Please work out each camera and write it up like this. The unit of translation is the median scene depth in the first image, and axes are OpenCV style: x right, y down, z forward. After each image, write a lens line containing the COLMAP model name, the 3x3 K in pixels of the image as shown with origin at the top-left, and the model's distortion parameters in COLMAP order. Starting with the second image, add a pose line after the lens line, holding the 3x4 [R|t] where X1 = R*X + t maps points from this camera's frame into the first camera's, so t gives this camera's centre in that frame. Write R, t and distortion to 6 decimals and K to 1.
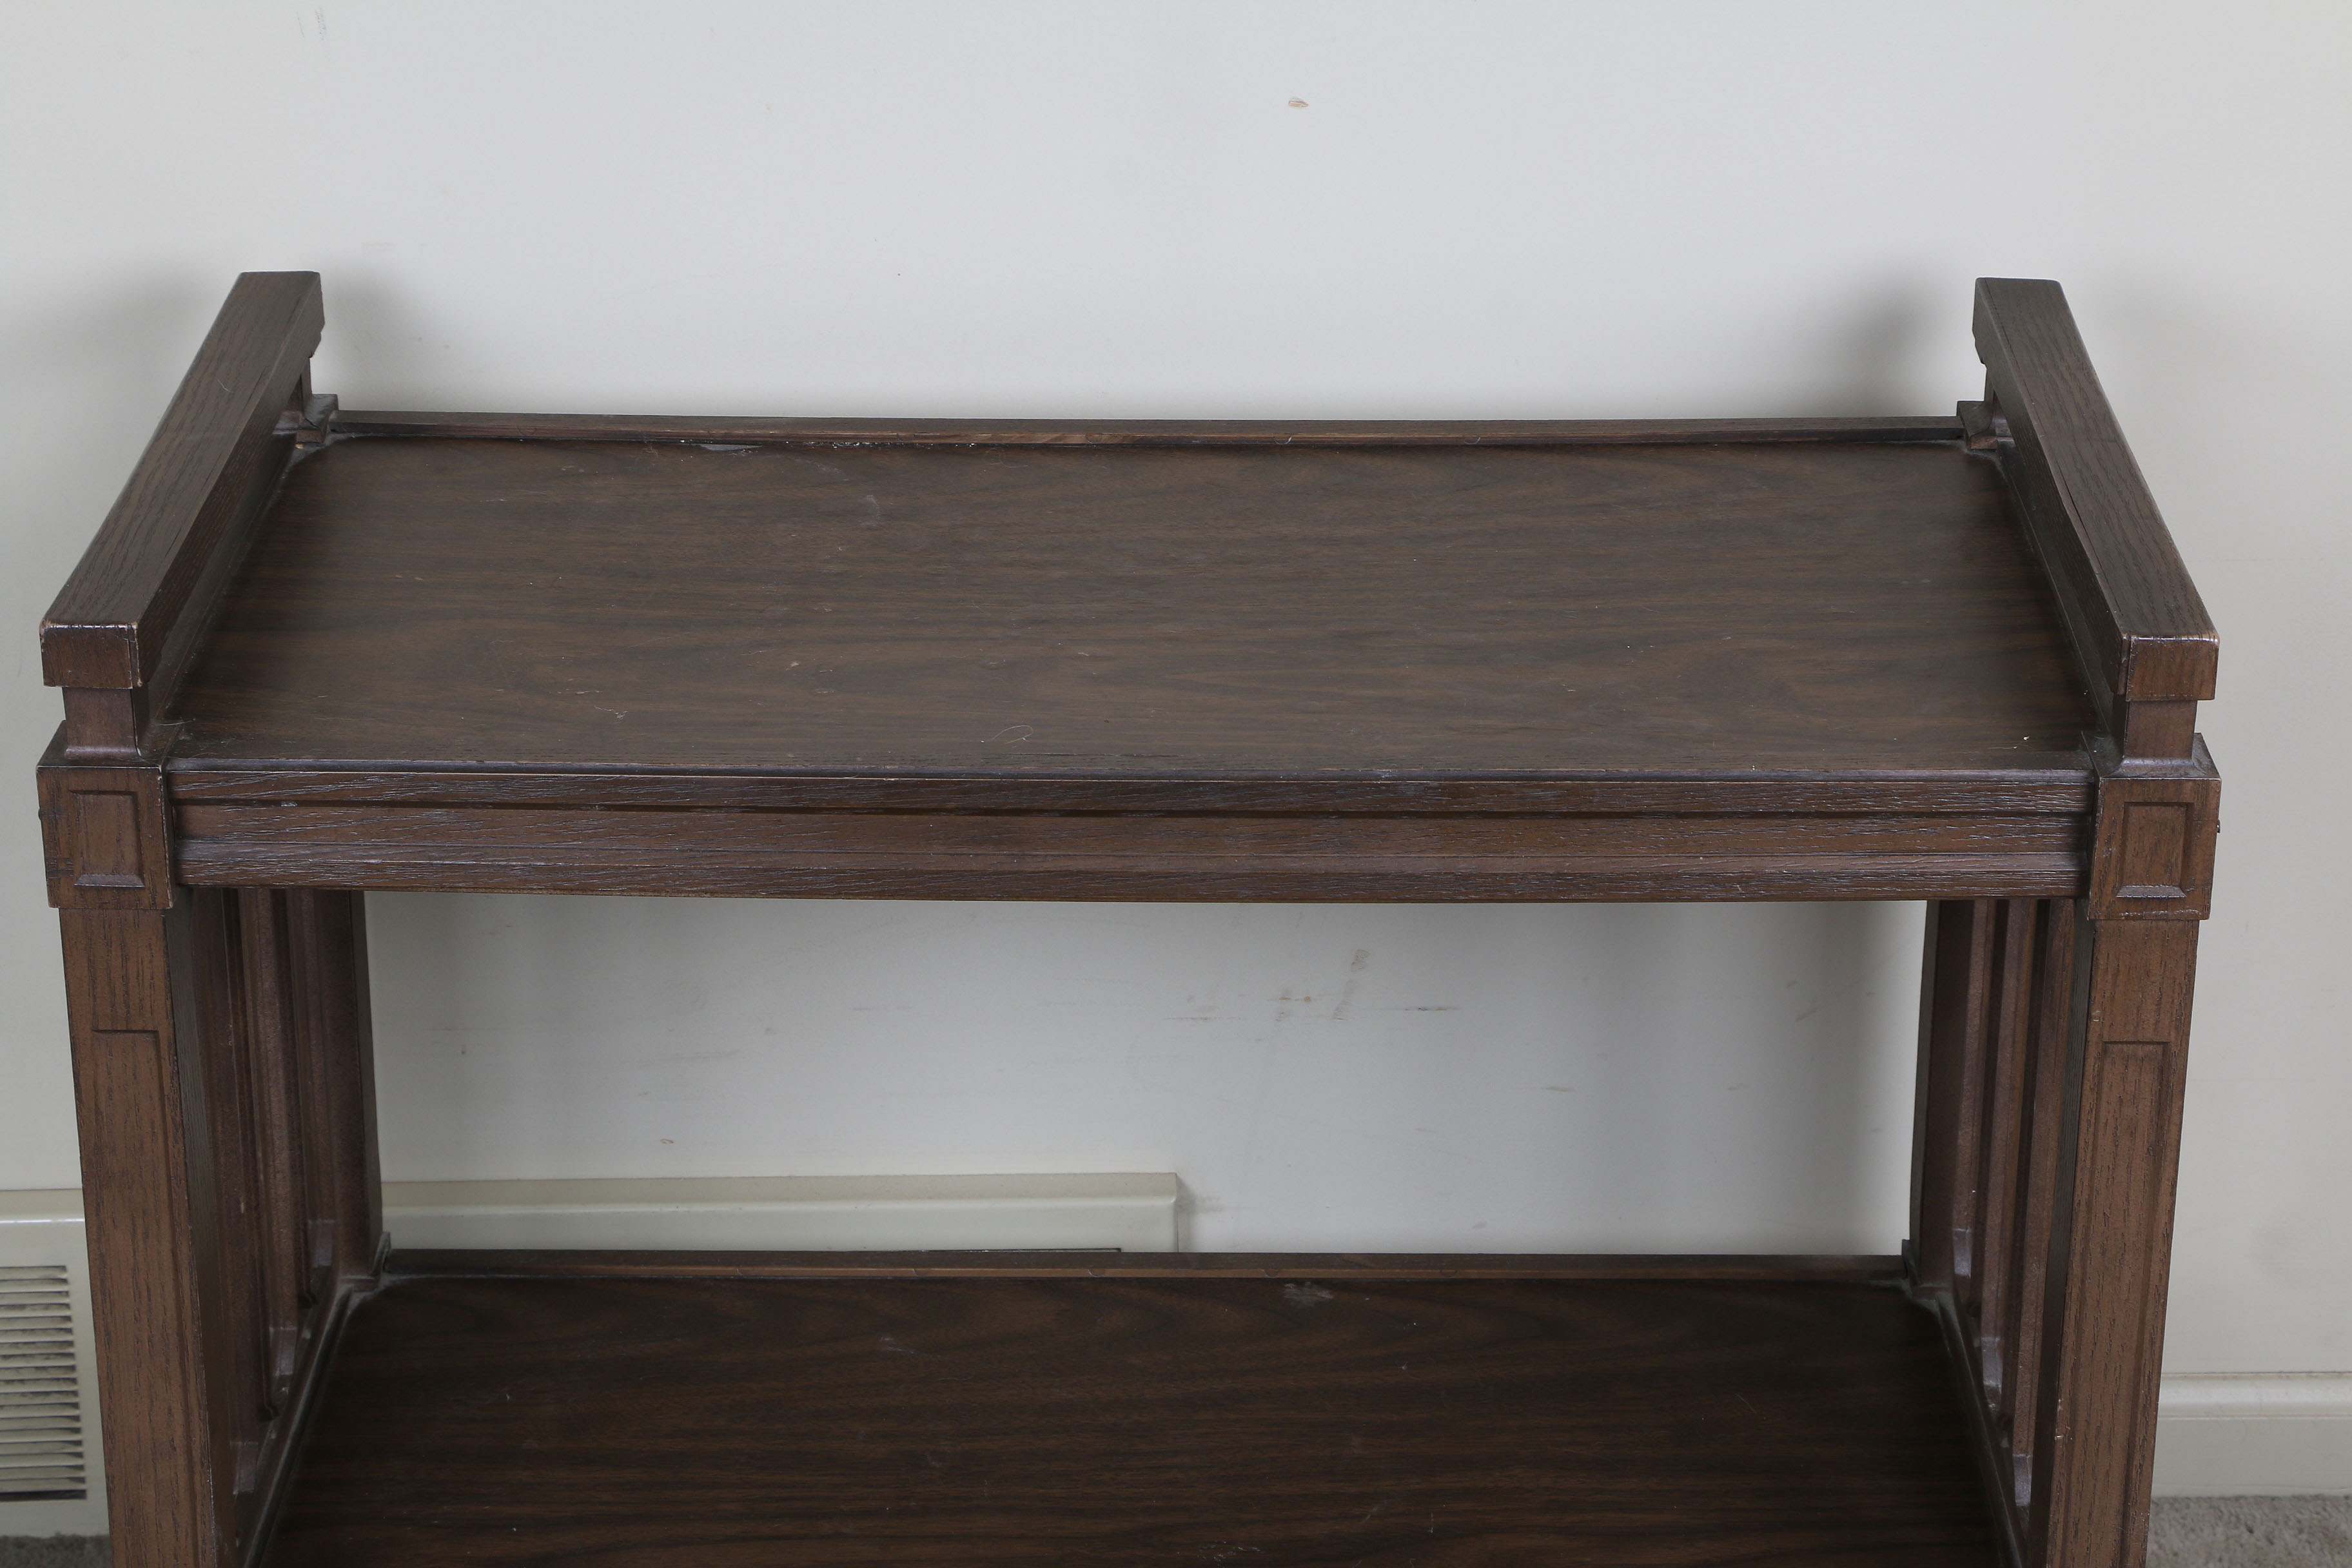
lens RADIAL K [[5067.7, 0, 1148.8], [0, 5067.7, 789.0], [0, 0, 1]] dist [0.247608, 0.787620]
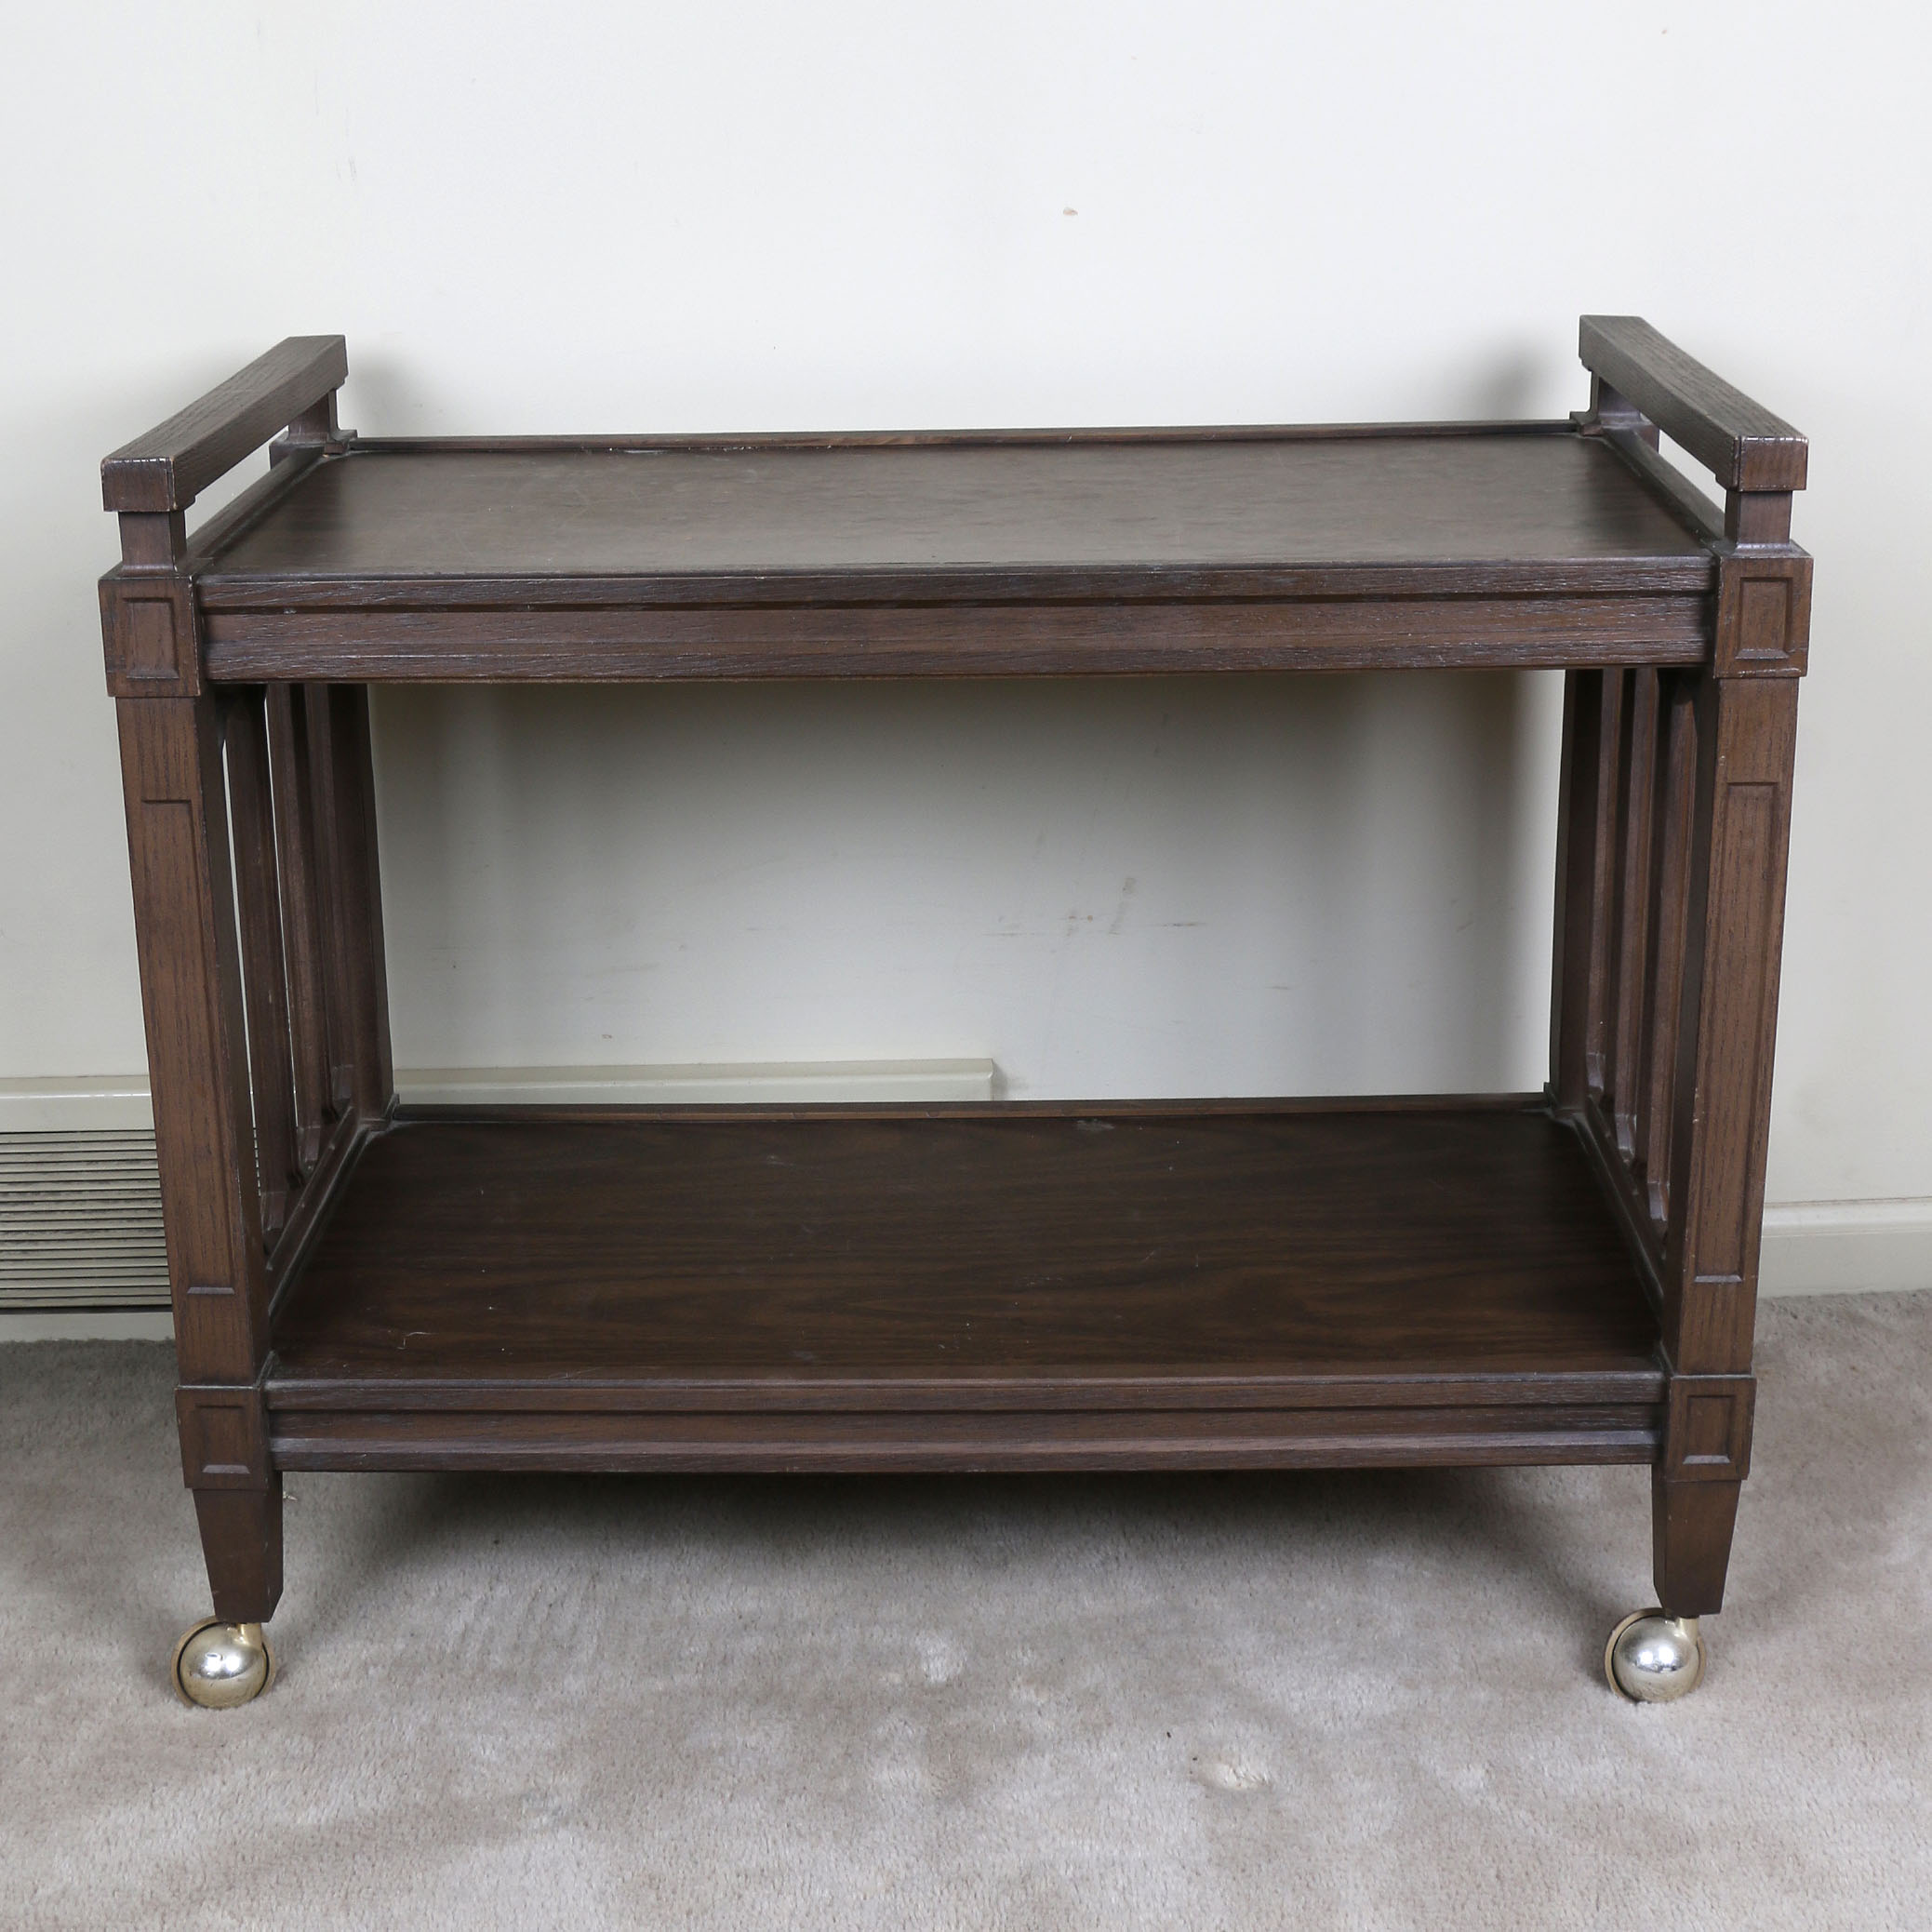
lens RADIAL K [[3166.8, 0, 890.3], [0, 3166.8, 842.7], [0, 0, 1]] dist [-0.140037, 0.211551]
pose [[0.999641, -0.014396, -0.022587, -0.002099], [0.011523, 0.992401, -0.122503, 0.150046], [0.024179, 0.122199, 0.992211, 0.221902]]
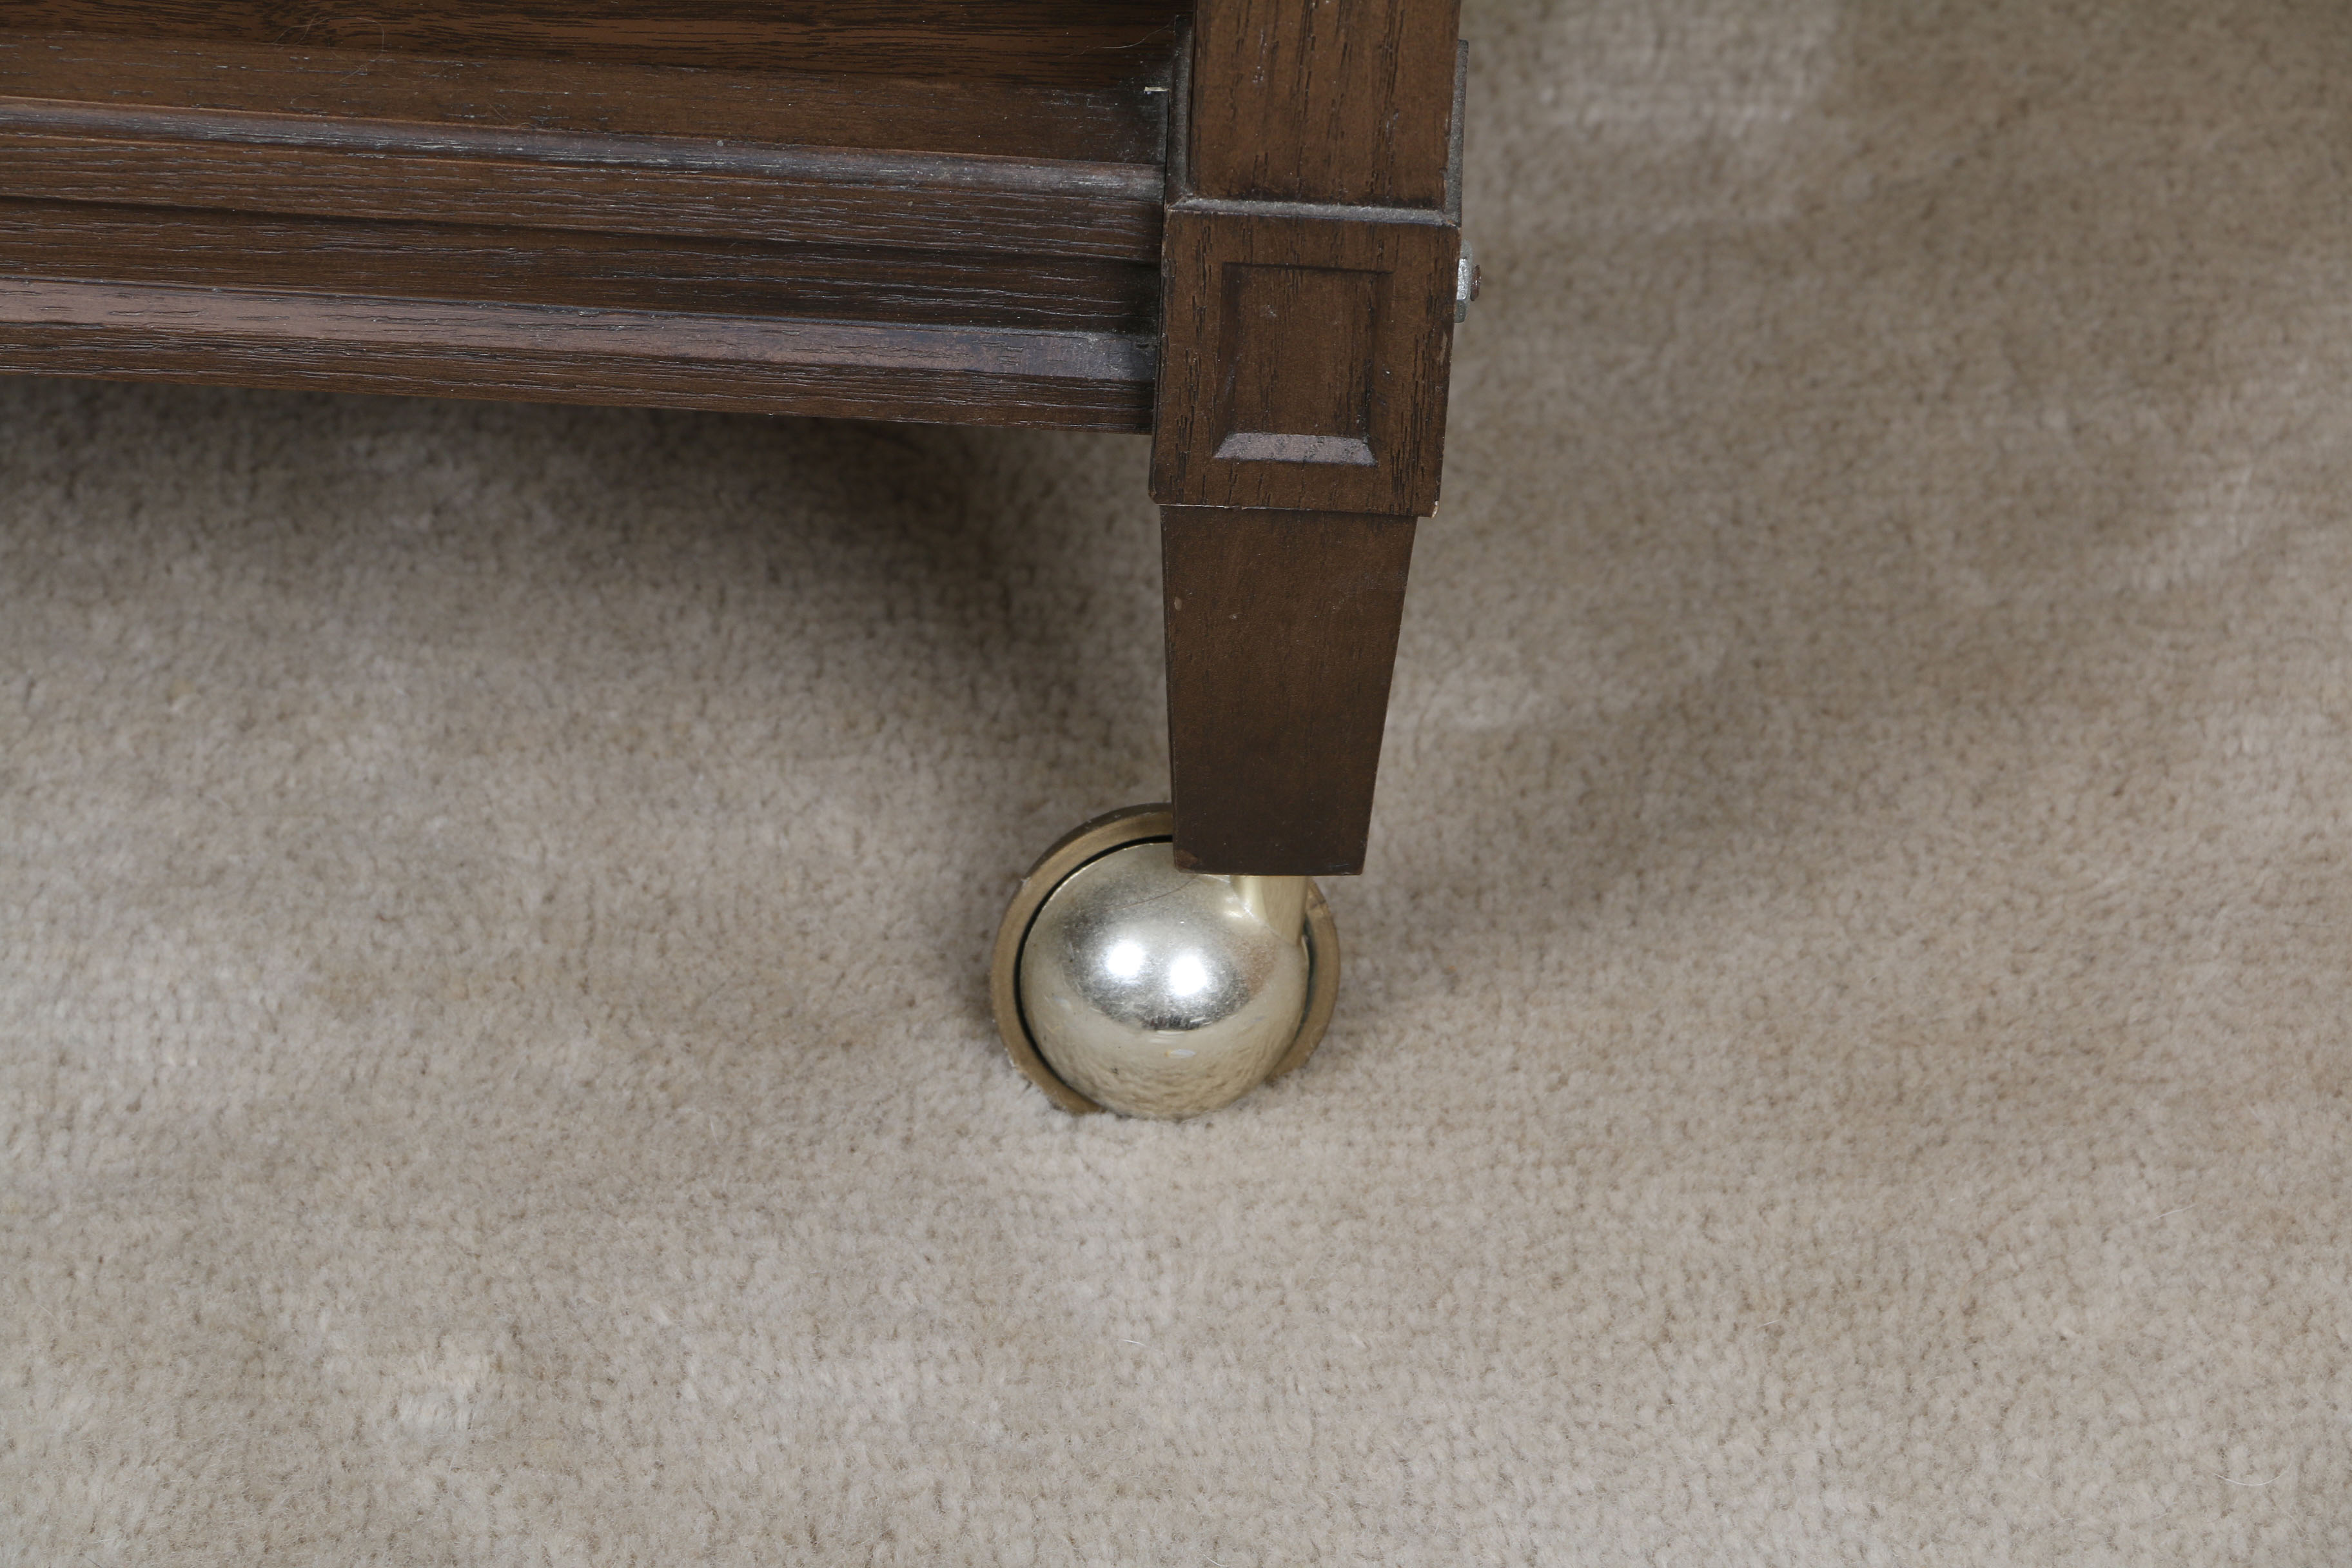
lens RADIAL K [[13253.2, 0, 1115.3], [0, 13253.2, 784.1], [0, 0, 1]] dist [1.832475, 4.290440]
pose [[0.999017, 0.043400, 0.009001, 0.163398], [-0.043970, 0.944832, 0.324592, -0.088277], [0.005583, -0.324669, 0.945811, 0.083386]]
